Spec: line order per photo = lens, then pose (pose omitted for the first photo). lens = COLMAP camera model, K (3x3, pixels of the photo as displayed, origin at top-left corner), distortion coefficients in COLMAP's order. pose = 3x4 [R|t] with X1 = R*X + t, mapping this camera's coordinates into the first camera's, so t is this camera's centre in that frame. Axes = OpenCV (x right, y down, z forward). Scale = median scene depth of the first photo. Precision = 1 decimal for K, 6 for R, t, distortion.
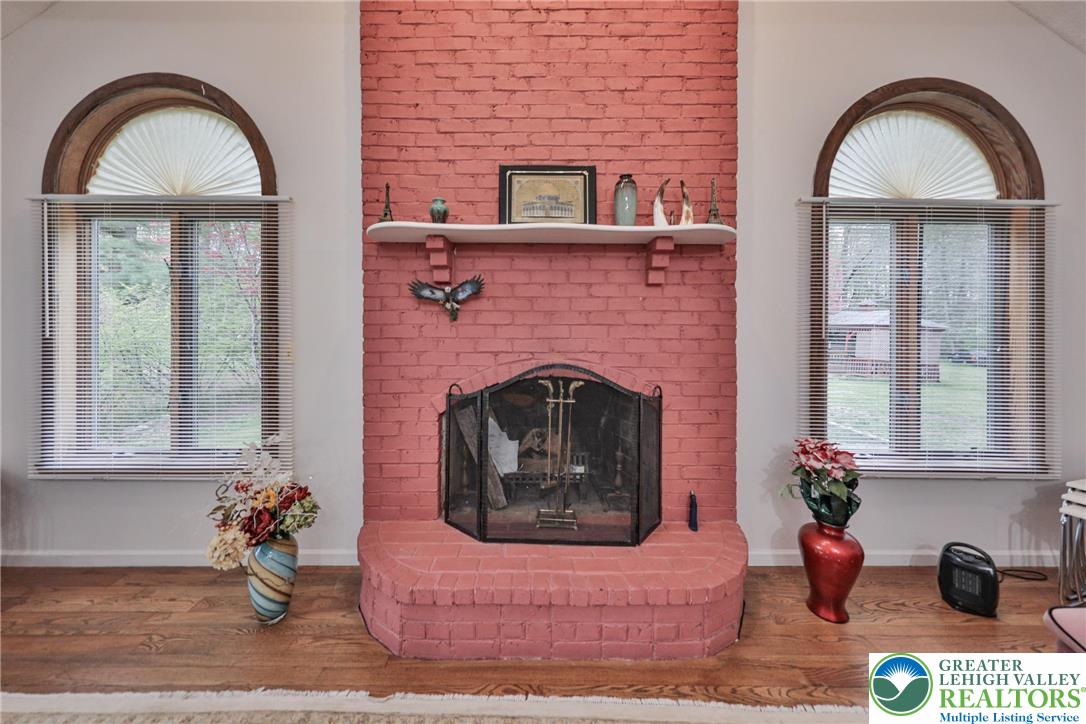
lens RADIAL K [[372.7, 0, 549.5], [0, 372.7, 335.9], [0, 0, 1]] dist [0.000562, -0.000010]
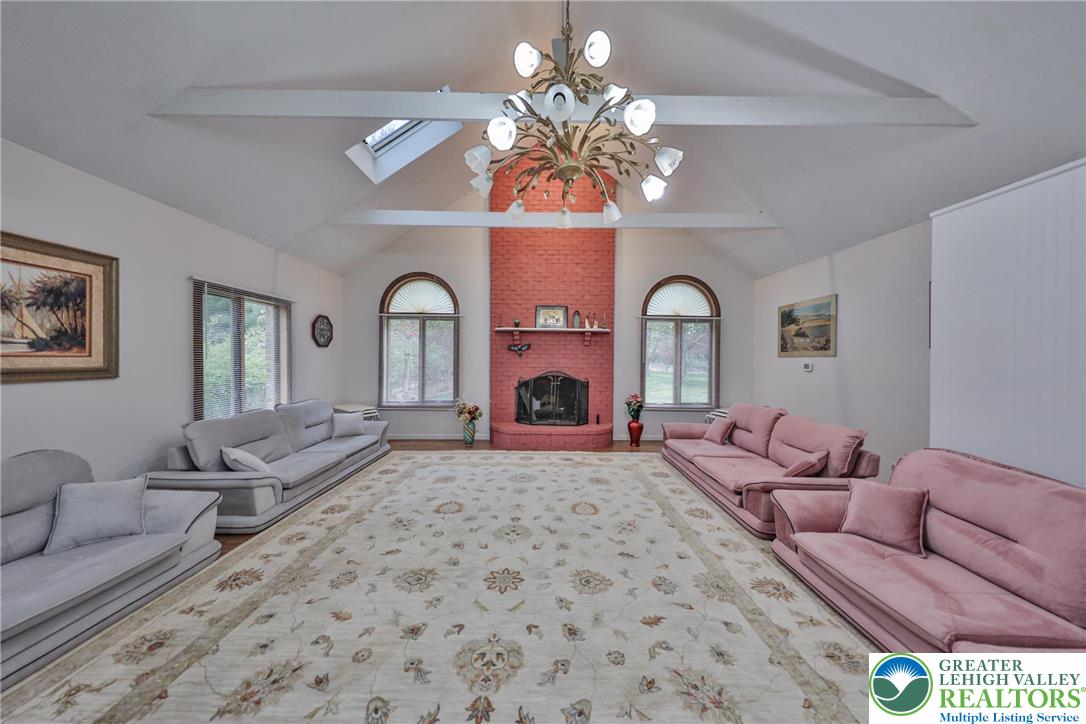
lens RADIAL K [[372.7, 0, 541.8], [0, 372.7, 362.7], [0, 0, 1]] dist [0.000562, -0.000010]
pose [[0.999952, 0.006458, -0.007312, -0.060741], [-0.006418, 0.999965, 0.005384, -0.010387], [0.007346, -0.005337, 0.999959, -2.036210]]
